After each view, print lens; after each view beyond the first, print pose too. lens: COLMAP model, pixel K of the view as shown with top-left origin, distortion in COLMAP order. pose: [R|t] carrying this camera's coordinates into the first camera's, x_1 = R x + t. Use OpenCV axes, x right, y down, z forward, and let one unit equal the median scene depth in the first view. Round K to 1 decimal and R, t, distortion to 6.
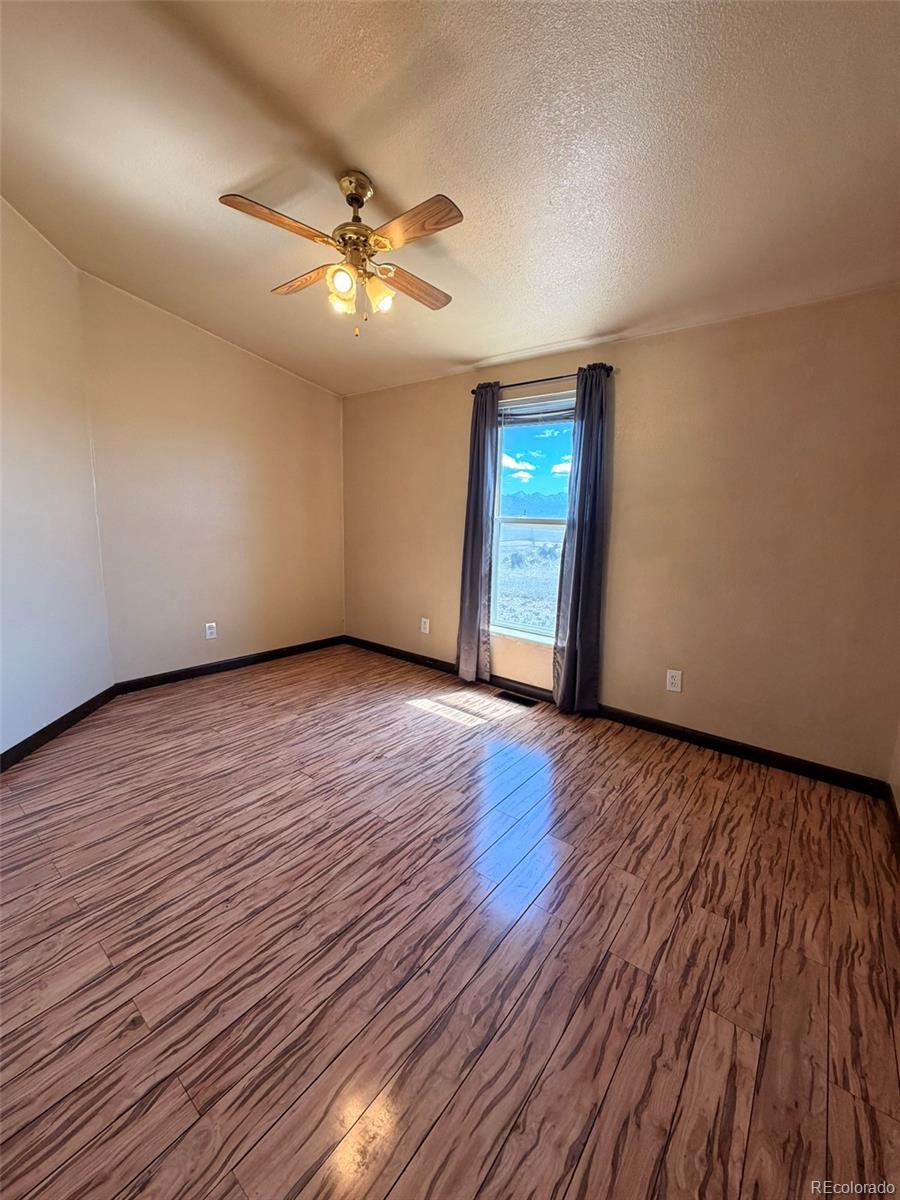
lens RADIAL K [[475.5, 0, 449.5], [0, 475.5, 594.0], [0, 0, 1]] dist [-0.001003, 0.000332]
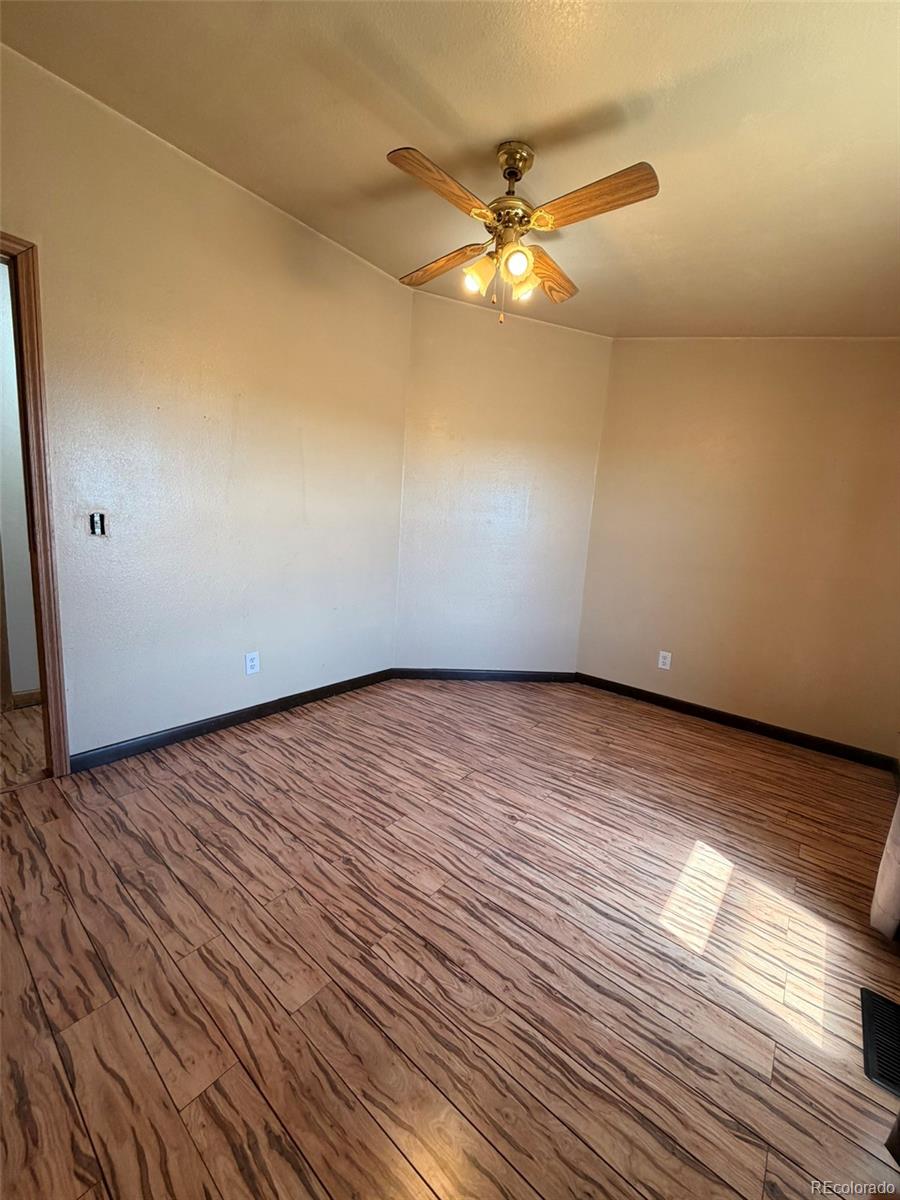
lens RADIAL K [[475.5, 0, 449.5], [0, 475.5, 594.0], [0, 0, 1]] dist [-0.001003, 0.000332]
pose [[-0.006531, 0.124533, -0.992194, 0.699344], [-0.224568, 0.966689, 0.122810, -0.117321], [0.974437, 0.223617, 0.021653, 0.902938]]
